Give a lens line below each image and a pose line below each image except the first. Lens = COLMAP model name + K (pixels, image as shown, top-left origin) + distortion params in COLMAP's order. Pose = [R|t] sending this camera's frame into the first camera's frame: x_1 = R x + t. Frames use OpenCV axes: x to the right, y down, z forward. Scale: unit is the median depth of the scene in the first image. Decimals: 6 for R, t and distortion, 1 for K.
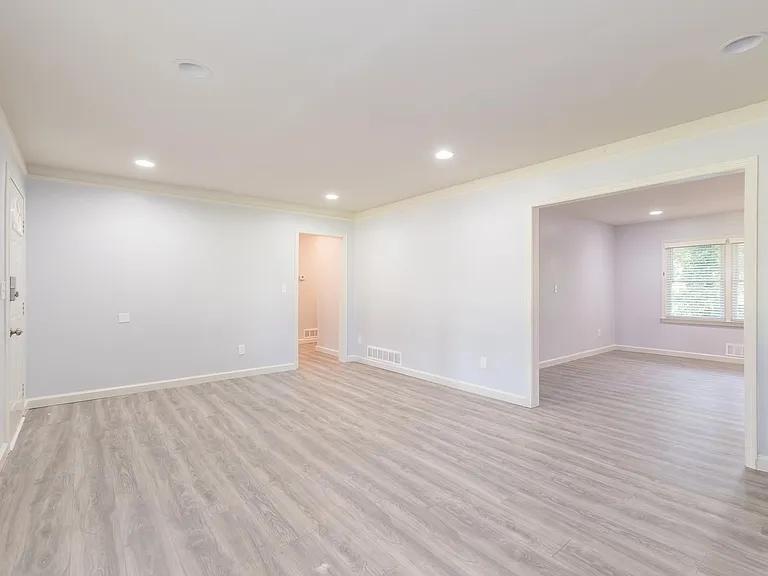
lens RADIAL K [[368.4, 0, 384.0], [0, 368.4, 288.0], [0, 0, 1]] dist [-0.000189, -0.000109]
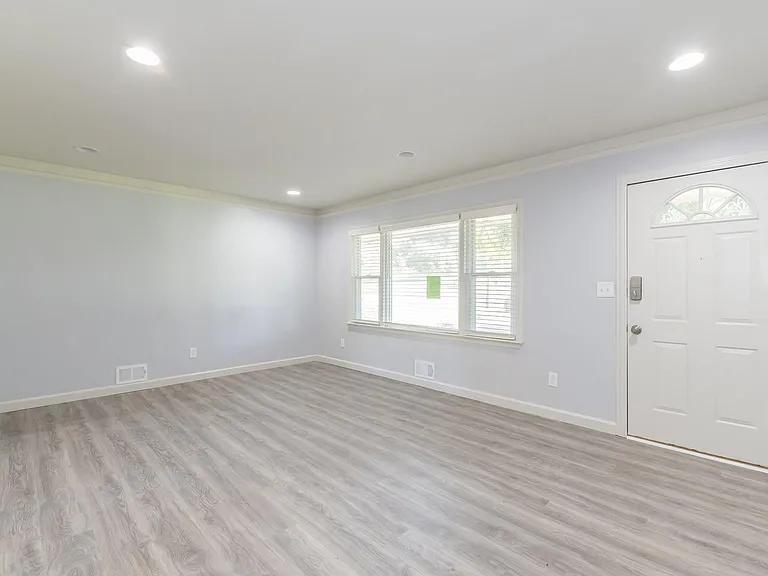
lens RADIAL K [[381.1, 0, 381.3], [0, 381.1, 287.8], [0, 0, 1]] dist [0.015961, -0.000400]
pose [[-0.996025, -0.002186, -0.089046, -0.191192], [-0.002453, 0.999993, 0.002894, -0.000153], [0.089039, 0.003101, -0.996023, 2.033698]]
